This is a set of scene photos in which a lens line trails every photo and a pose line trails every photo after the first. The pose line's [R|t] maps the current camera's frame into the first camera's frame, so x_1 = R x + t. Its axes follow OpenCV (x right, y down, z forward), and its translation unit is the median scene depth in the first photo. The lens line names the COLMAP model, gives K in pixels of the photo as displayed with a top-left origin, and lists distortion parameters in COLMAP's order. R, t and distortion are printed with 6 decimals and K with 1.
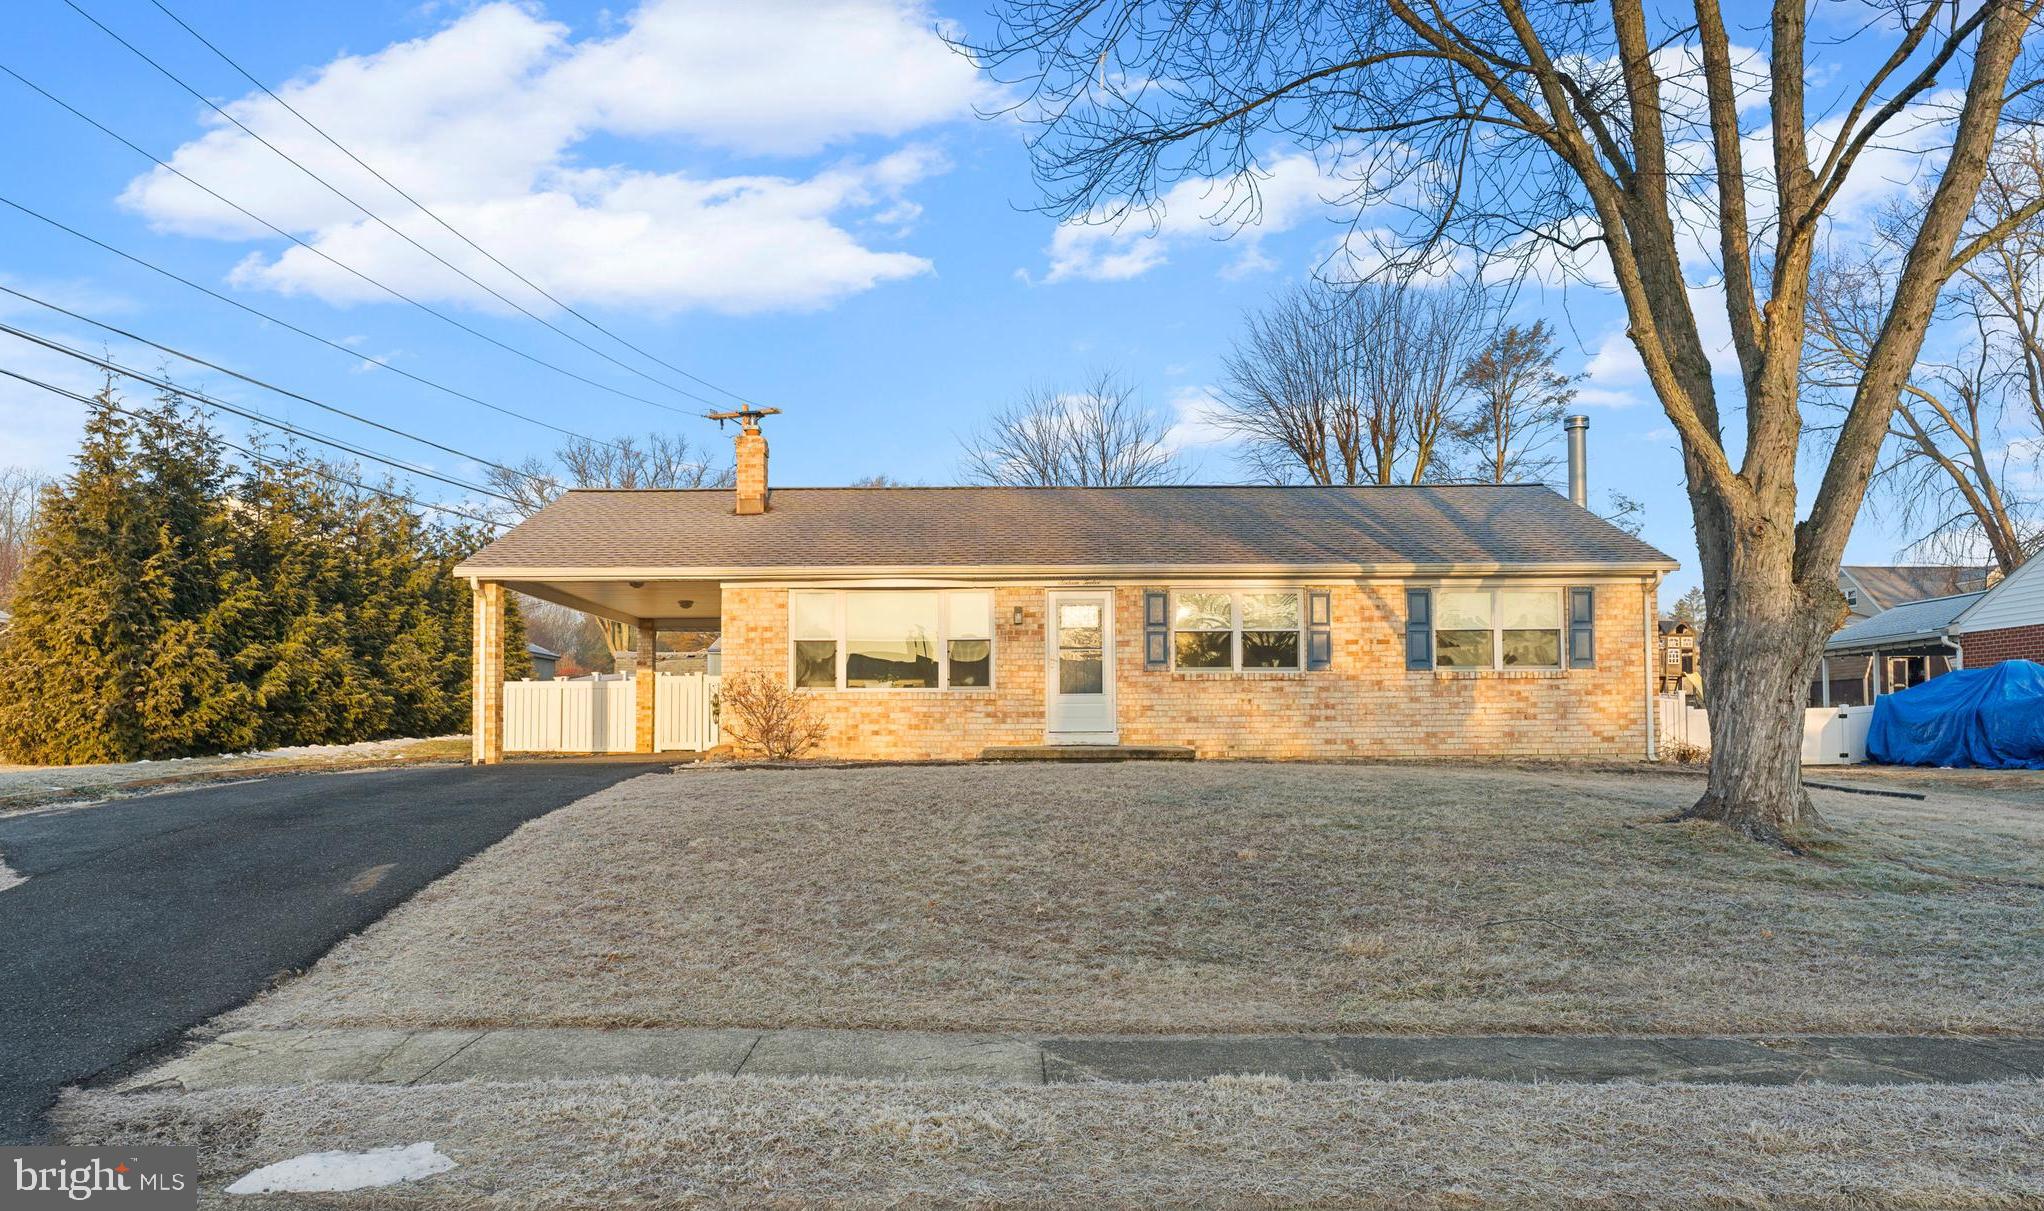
lens RADIAL K [[1367.2, 0, 1022.7], [0, 1367.2, 615.3], [0, 0, 1]] dist [-0.005526, -0.001949]
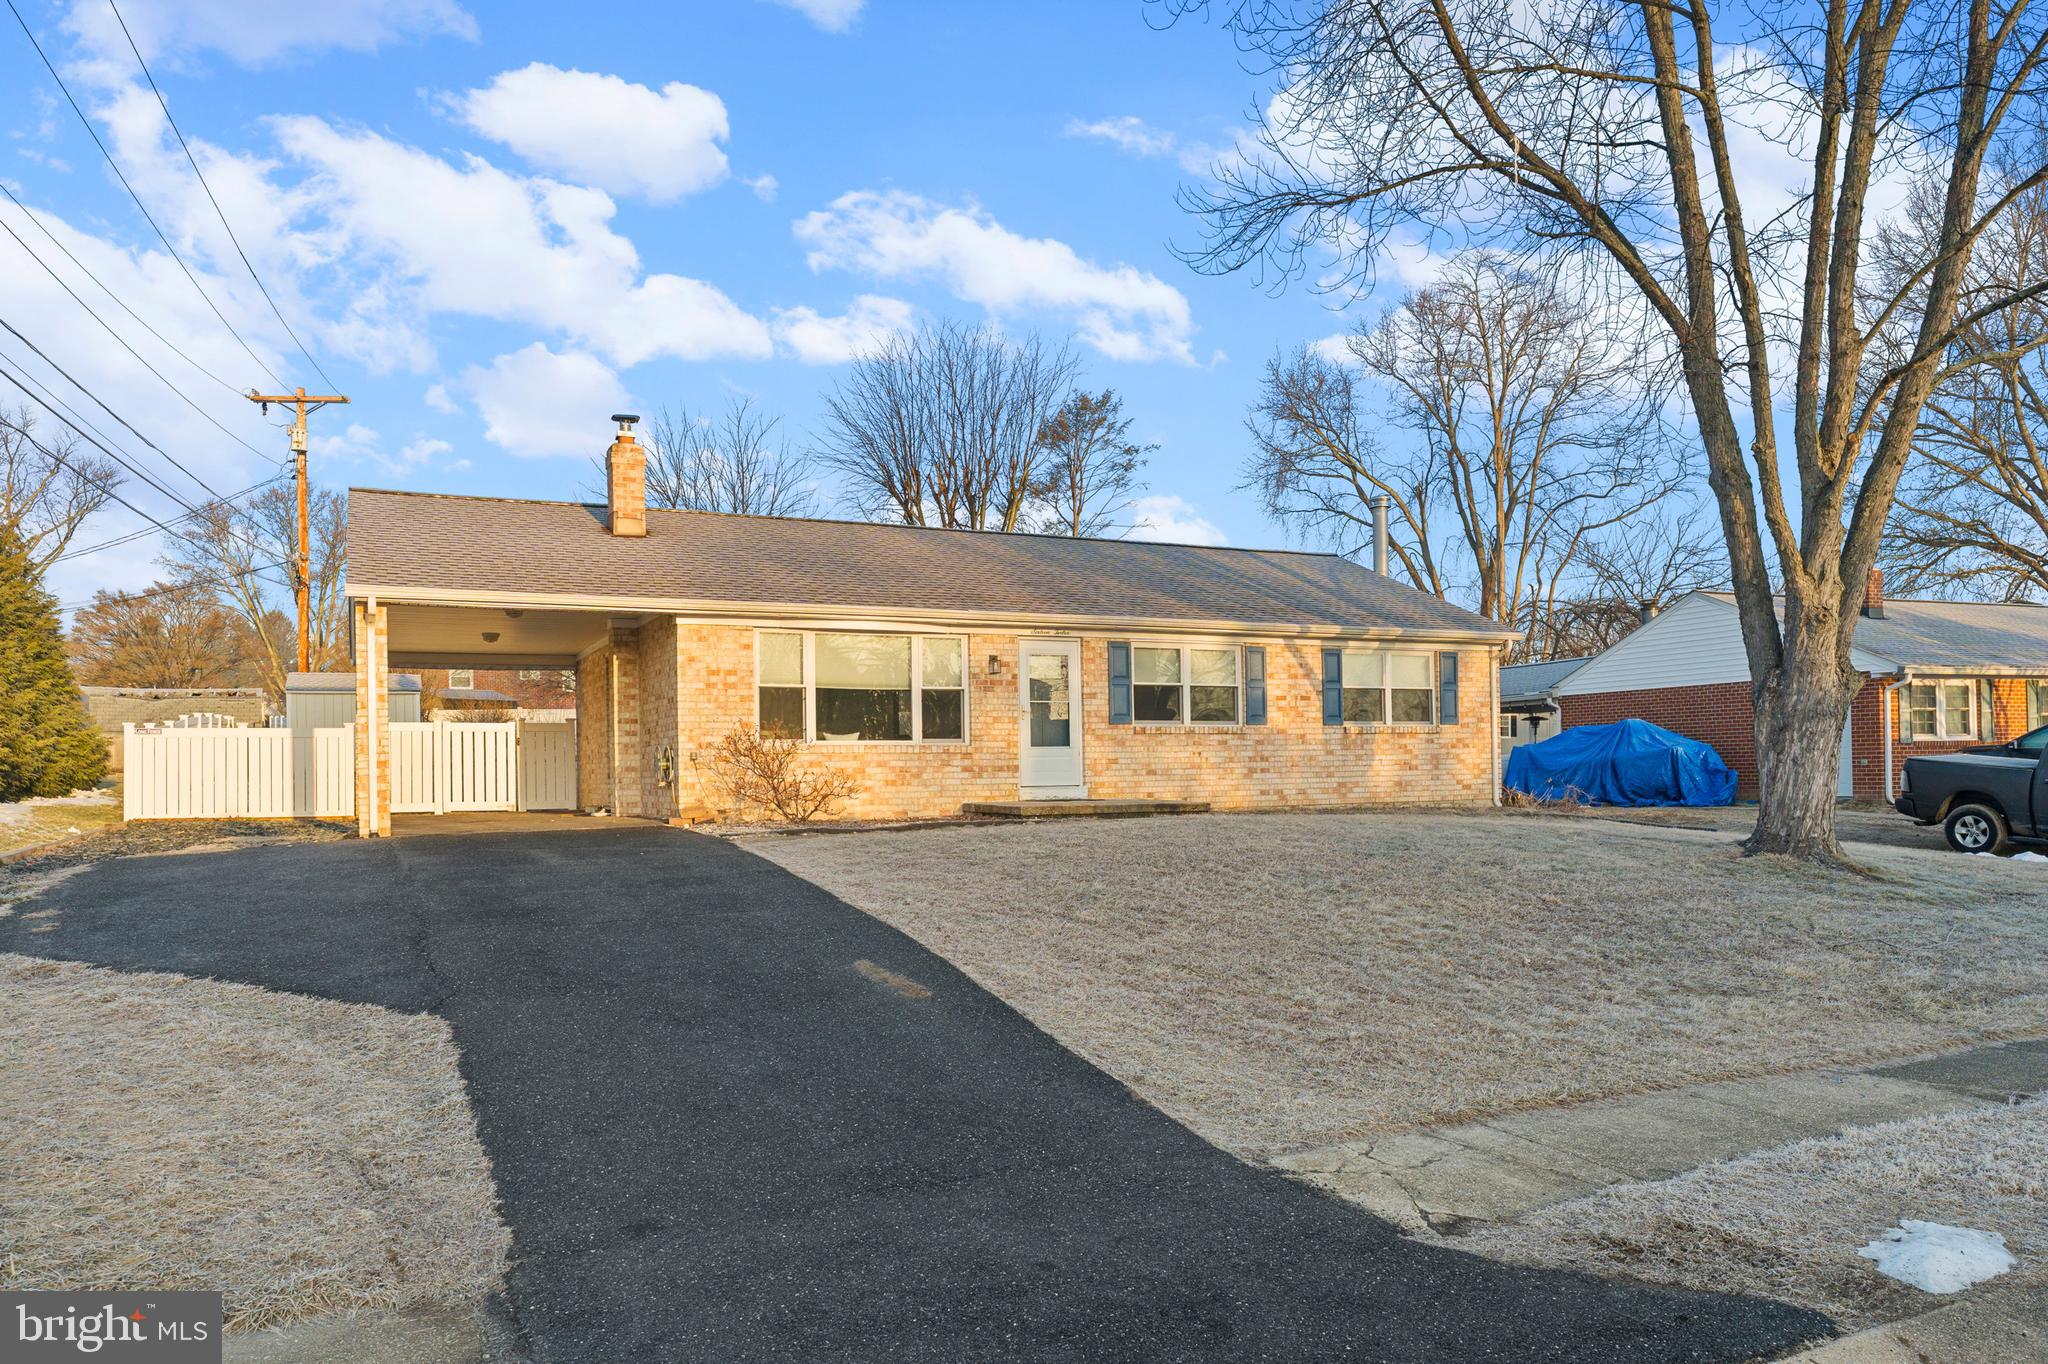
lens RADIAL K [[1412.7, 0, 1026.5], [0, 1412.7, 684.7], [0, 0, 1]] dist [0.002409, -0.001275]
pose [[0.896137, 0.019423, 0.443352, -0.419650], [-0.027505, 0.999552, 0.011805, 0.001963], [-0.442924, -0.022774, 0.896270, 0.109459]]
